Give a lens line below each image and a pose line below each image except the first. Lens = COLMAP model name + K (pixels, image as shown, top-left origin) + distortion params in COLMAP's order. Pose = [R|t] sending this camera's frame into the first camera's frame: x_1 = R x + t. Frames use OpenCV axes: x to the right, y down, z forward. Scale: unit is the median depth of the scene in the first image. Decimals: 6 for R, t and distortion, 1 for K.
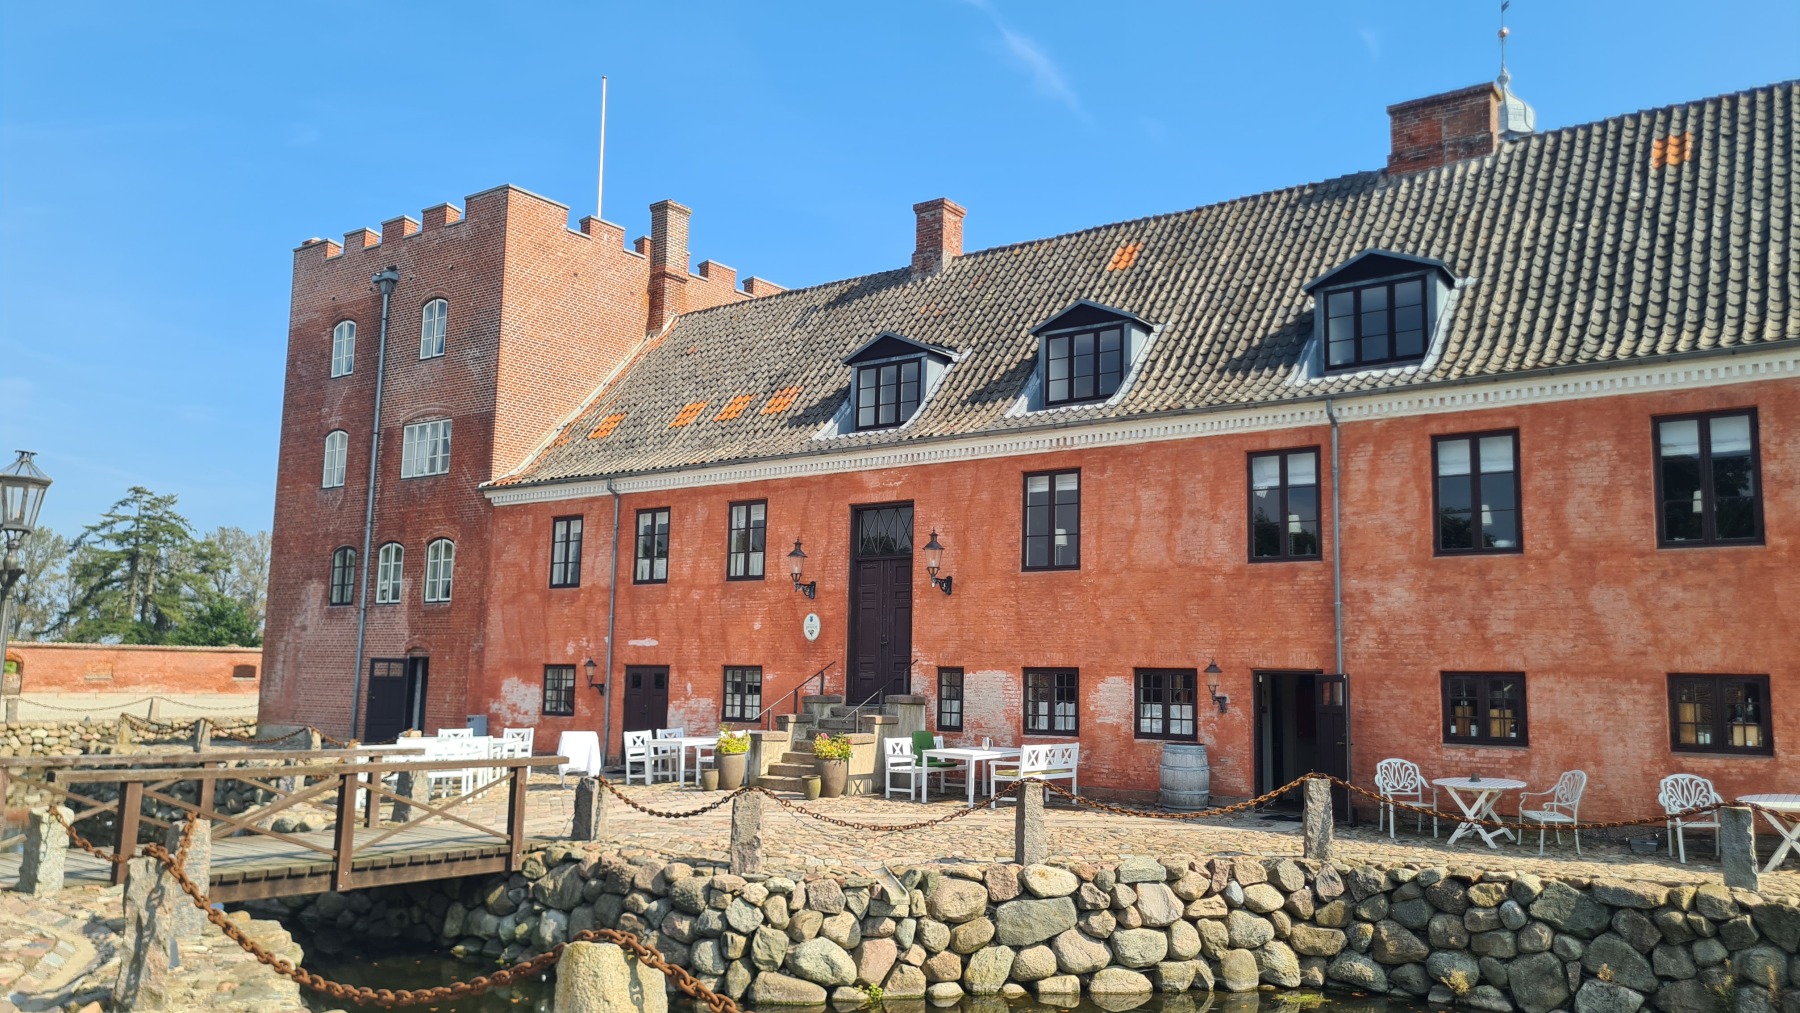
lens RADIAL K [[1371.5, 0, 906.0], [0, 1371.5, 522.0], [0, 0, 1]] dist [0.043422, -0.018473]
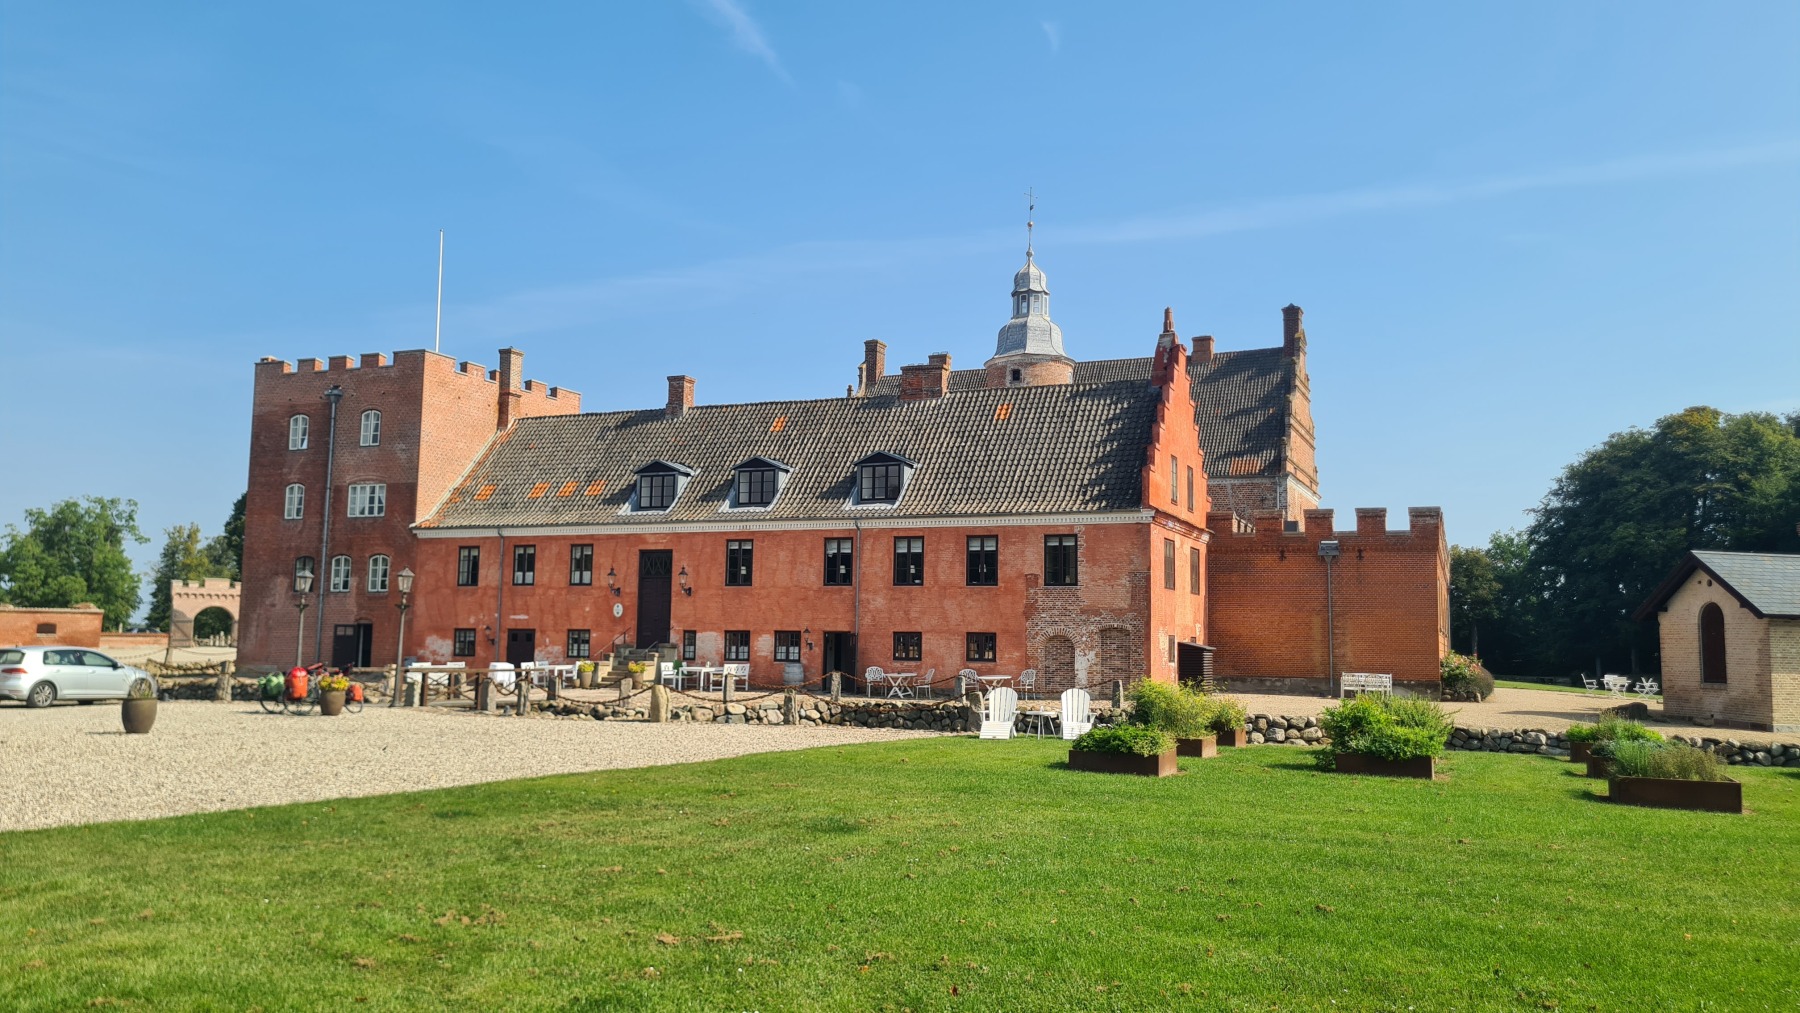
lens RADIAL K [[1371.5, 0, 931.7], [0, 1371.5, 517.7], [0, 0, 1]] dist [0.043422, -0.018473]
pose [[0.970622, 0.015239, 0.240125, -0.102407], [-0.023150, 0.999277, 0.030157, -0.122232], [-0.239492, -0.034830, 0.970273, -0.993524]]
